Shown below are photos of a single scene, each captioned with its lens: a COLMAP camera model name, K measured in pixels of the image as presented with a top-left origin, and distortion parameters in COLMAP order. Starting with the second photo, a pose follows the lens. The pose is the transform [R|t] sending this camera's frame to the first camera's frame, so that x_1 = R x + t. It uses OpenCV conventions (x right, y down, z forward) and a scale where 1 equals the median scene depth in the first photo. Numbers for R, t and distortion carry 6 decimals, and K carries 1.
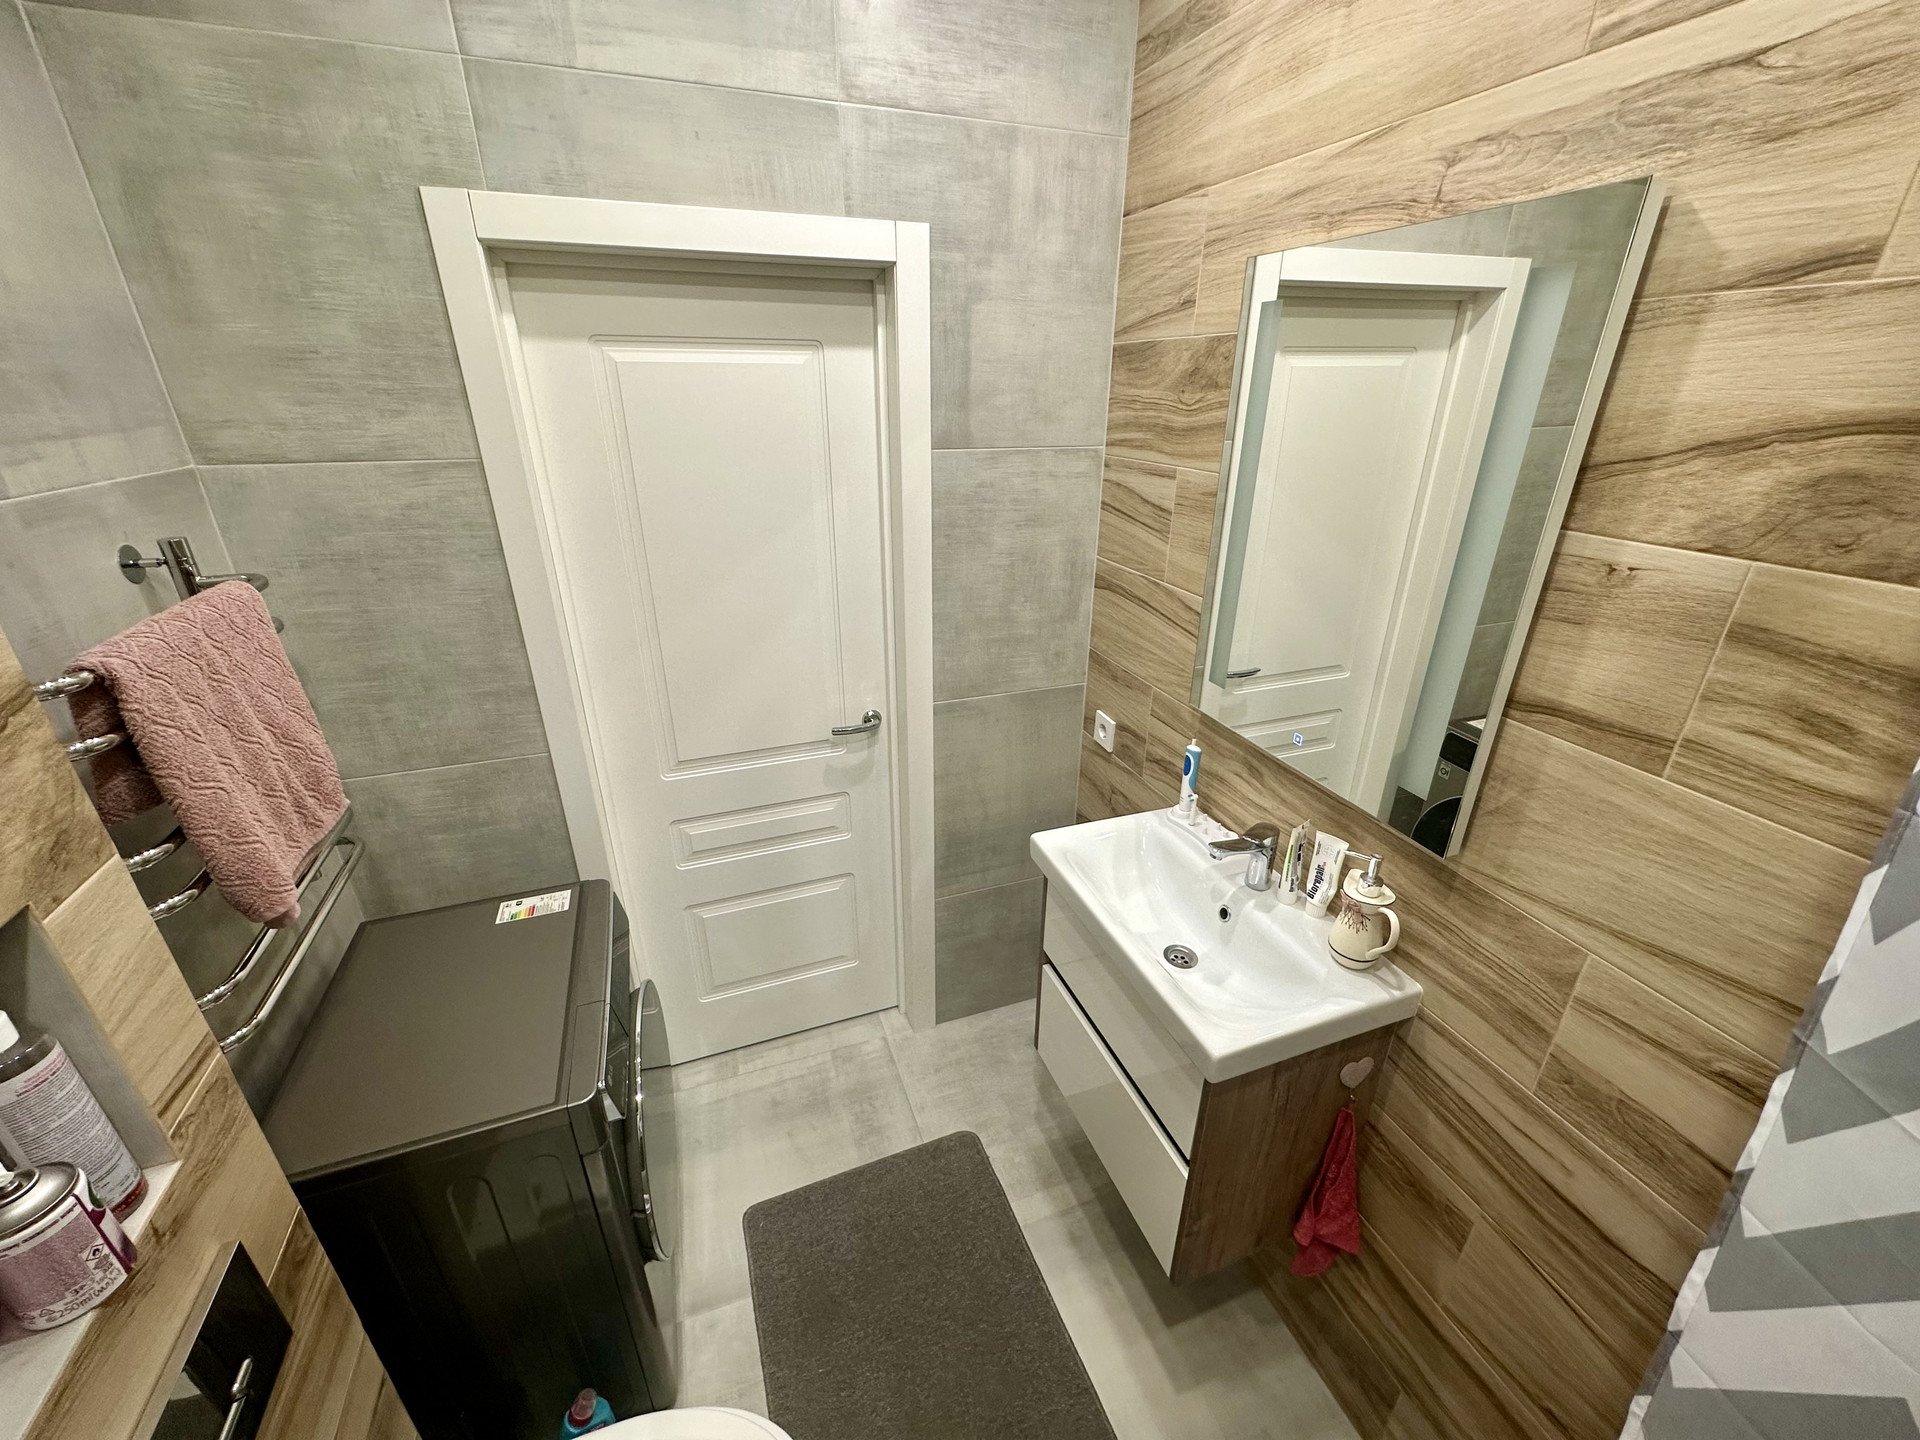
lens RADIAL K [[765.8, 0, 958.8], [0, 765.8, 715.5], [0, 0, 1]] dist [-0.004680, 0.001296]
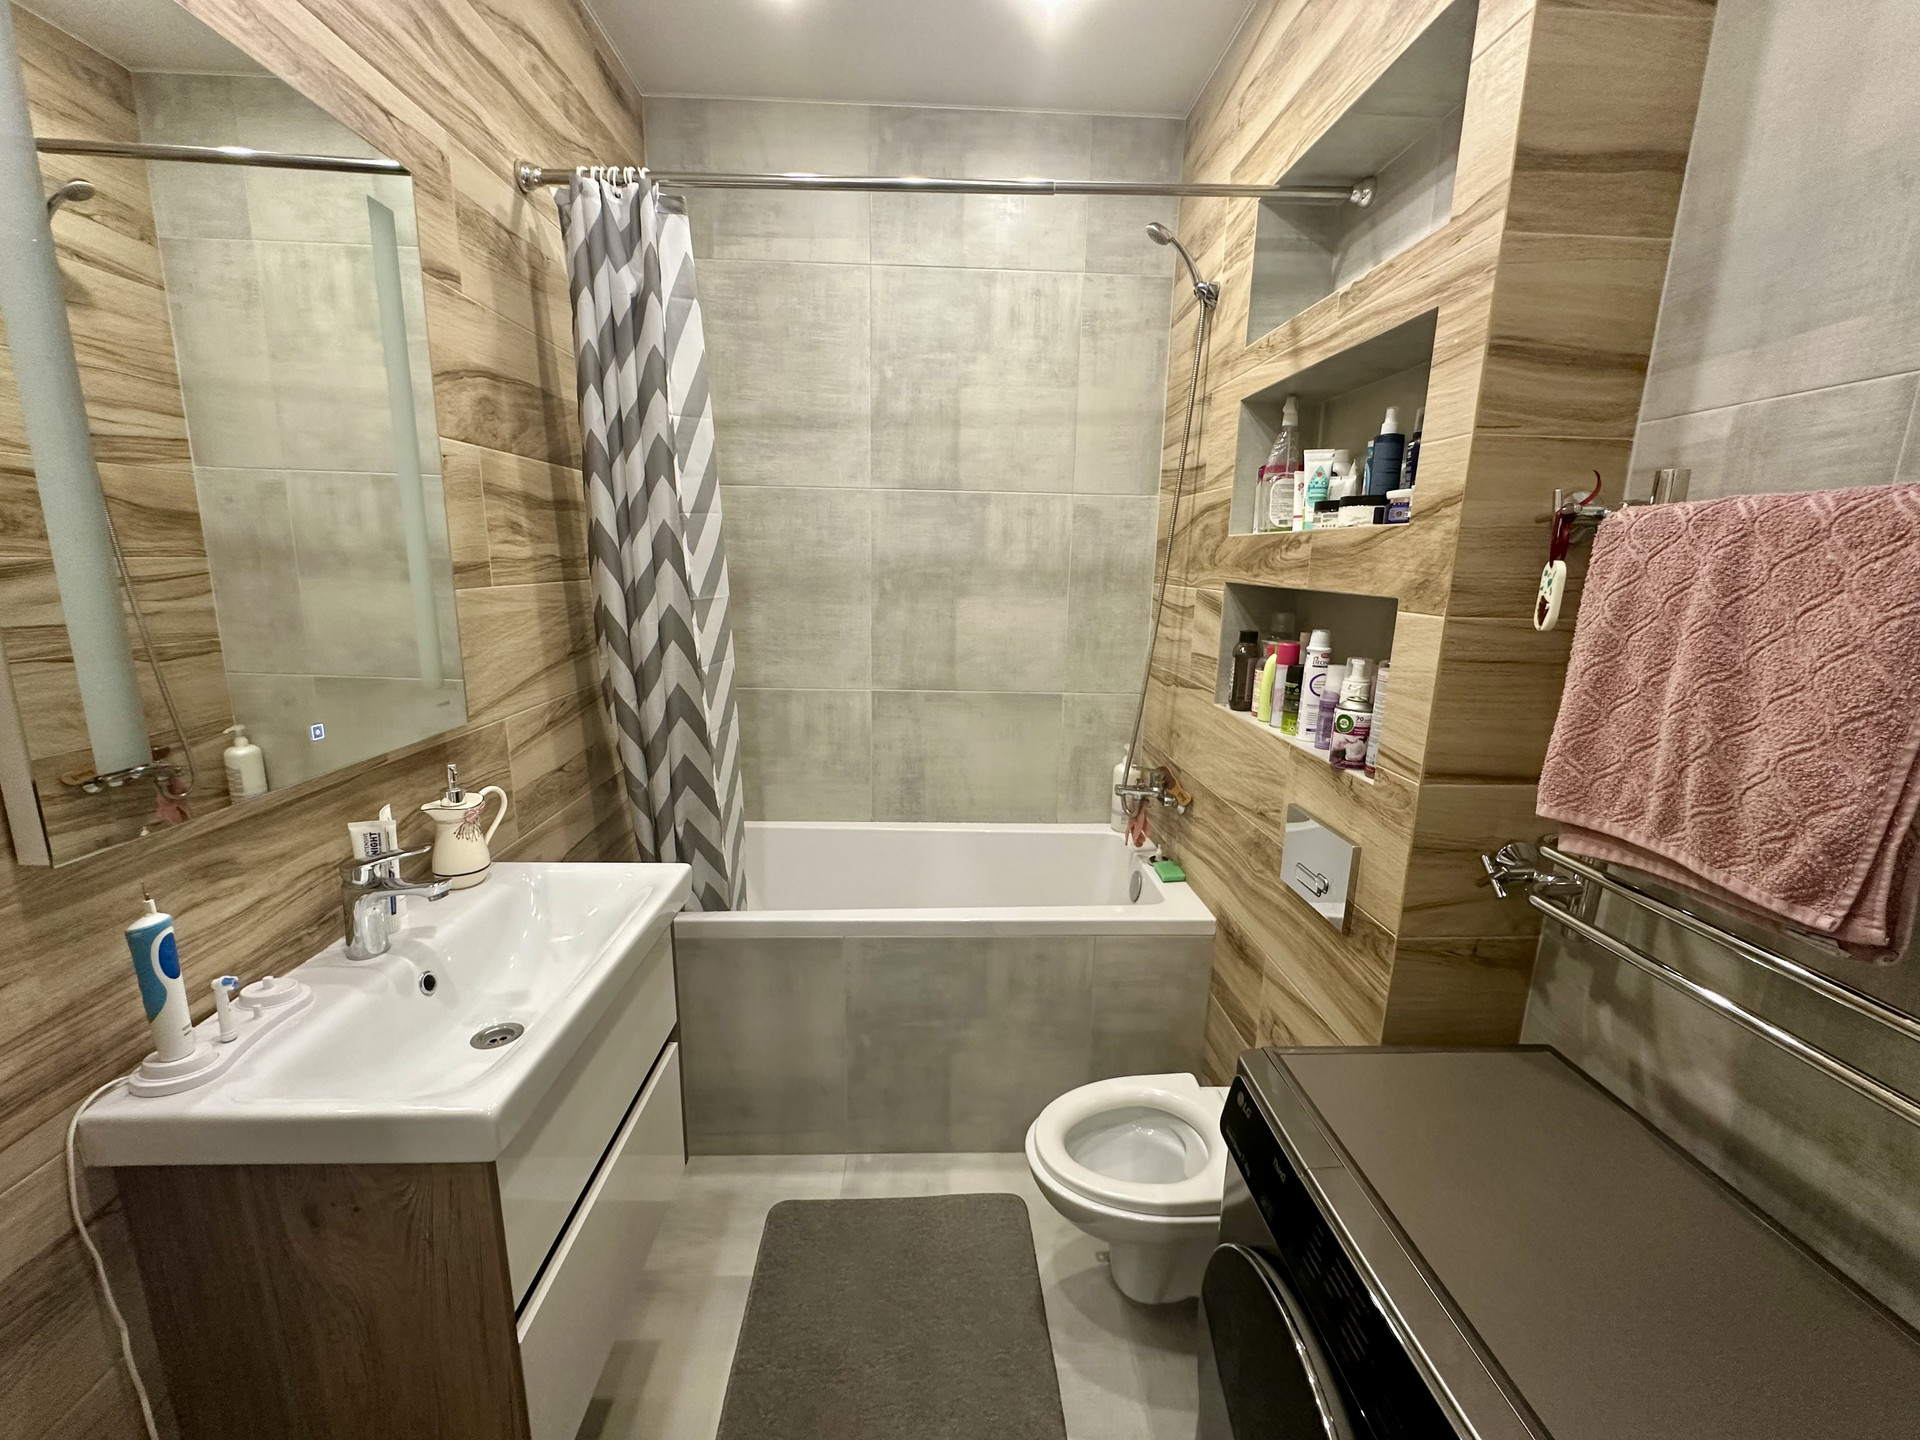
lens RADIAL K [[765.8, 0, 959.7], [0, 765.8, 720.1], [0, 0, 1]] dist [-0.004680, 0.001296]
pose [[-0.948497, -0.089686, 0.303826, -0.554222], [0.103363, 0.818980, 0.564435, -0.510367], [-0.299450, 0.566769, -0.767530, 2.152470]]
